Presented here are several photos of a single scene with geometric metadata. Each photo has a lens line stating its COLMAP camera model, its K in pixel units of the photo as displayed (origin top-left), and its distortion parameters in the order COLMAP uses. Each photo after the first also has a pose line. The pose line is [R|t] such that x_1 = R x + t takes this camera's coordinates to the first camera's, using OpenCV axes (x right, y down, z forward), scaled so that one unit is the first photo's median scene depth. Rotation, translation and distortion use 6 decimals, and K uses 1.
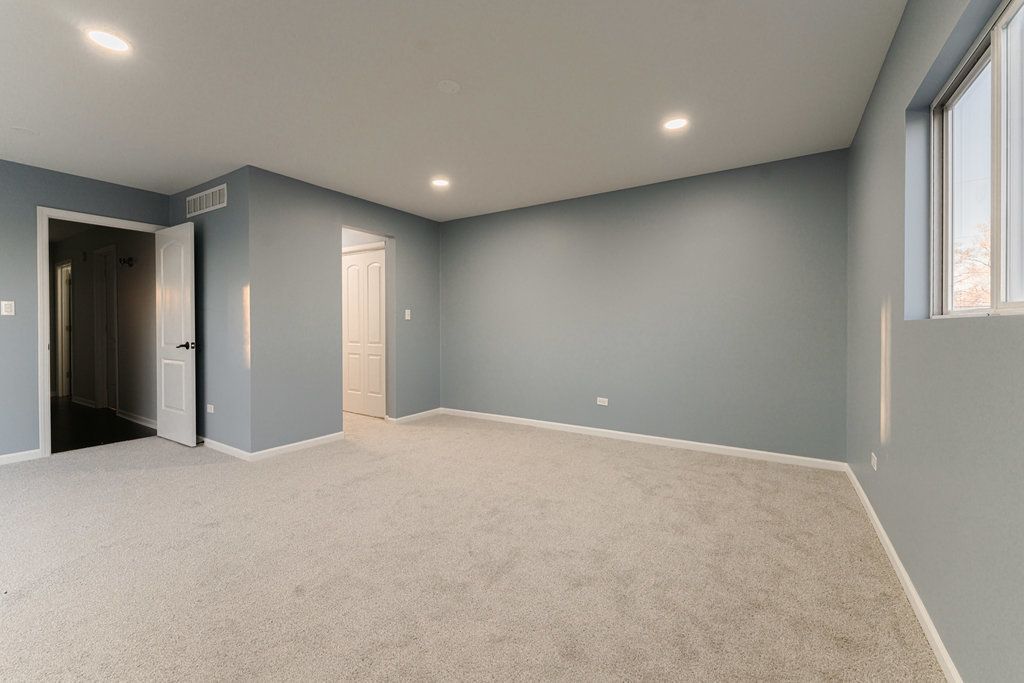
lens RADIAL K [[410.1, 0, 521.4], [0, 410.1, 328.6], [0, 0, 1]] dist [-0.001814, 0.000083]
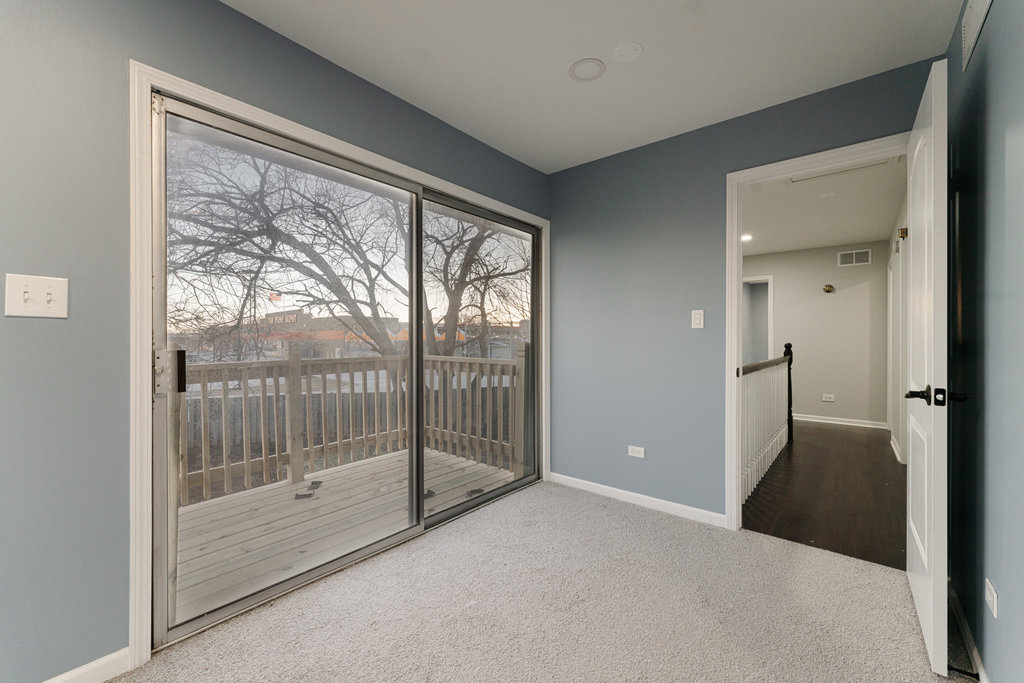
lens RADIAL K [[410.1, 0, 506.5], [0, 410.1, 343.5], [0, 0, 1]] dist [-0.001814, 0.000083]
pose [[-0.145513, 0.002057, -0.989354, -0.393639], [-0.012819, 0.999910, 0.003964, -0.002136], [0.989273, 0.013260, -0.145474, 0.676645]]
